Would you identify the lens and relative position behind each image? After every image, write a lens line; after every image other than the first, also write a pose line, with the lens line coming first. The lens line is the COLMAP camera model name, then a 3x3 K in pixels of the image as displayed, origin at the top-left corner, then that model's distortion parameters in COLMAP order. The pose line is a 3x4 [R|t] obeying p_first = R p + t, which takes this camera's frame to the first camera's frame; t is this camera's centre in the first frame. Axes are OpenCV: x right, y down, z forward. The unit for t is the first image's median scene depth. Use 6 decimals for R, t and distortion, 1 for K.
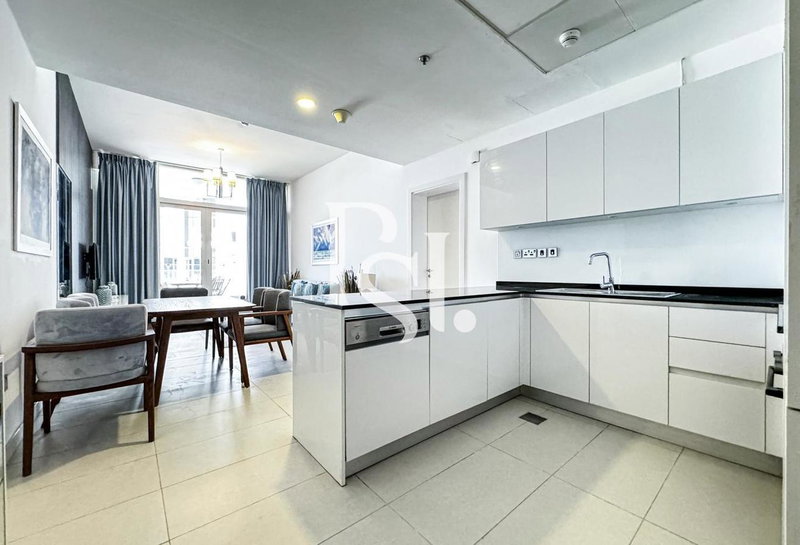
lens RADIAL K [[327.8, 0, 400.0], [0, 327.8, 272.5], [0, 0, 1]] dist [-0.002553, -0.000261]
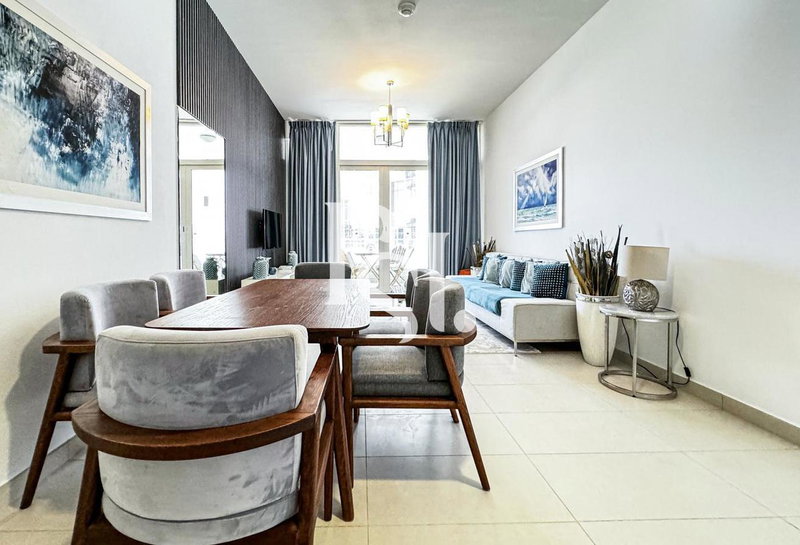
lens RADIAL K [[319.5, 0, 368.3], [0, 319.5, 243.4], [0, 0, 1]] dist [-0.000077, 0.000215]
pose [[0.771945, 0.008279, -0.635636, -0.093461], [-0.005158, 0.999964, 0.006760, -0.001388], [0.635669, -0.001940, 0.771960, 0.340108]]
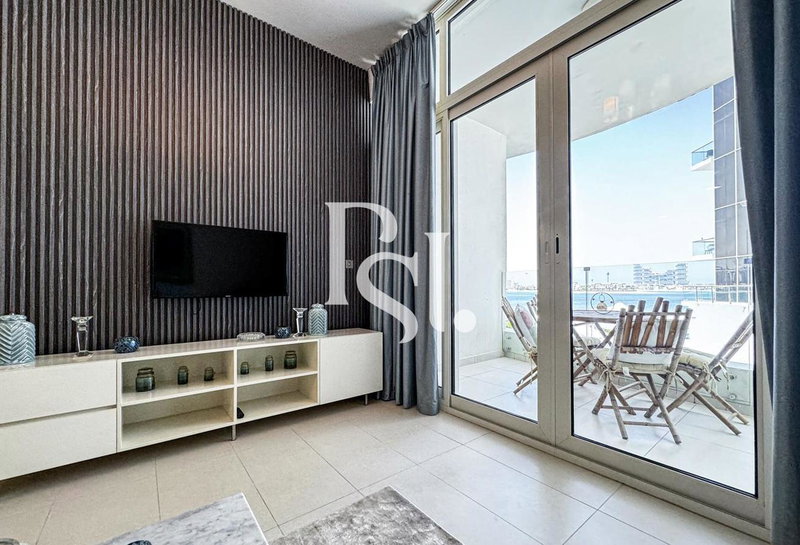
lens RADIAL K [[329.5, 0, 398.7], [0, 329.5, 284.8], [0, 0, 1]] dist [-0.000969, -0.000064]
pose [[-0.041557, -0.009410, -0.999092, -0.318350], [-0.006705, 0.999936, -0.009139, 0.002602], [0.999114, 0.006319, -0.041617, 0.917343]]
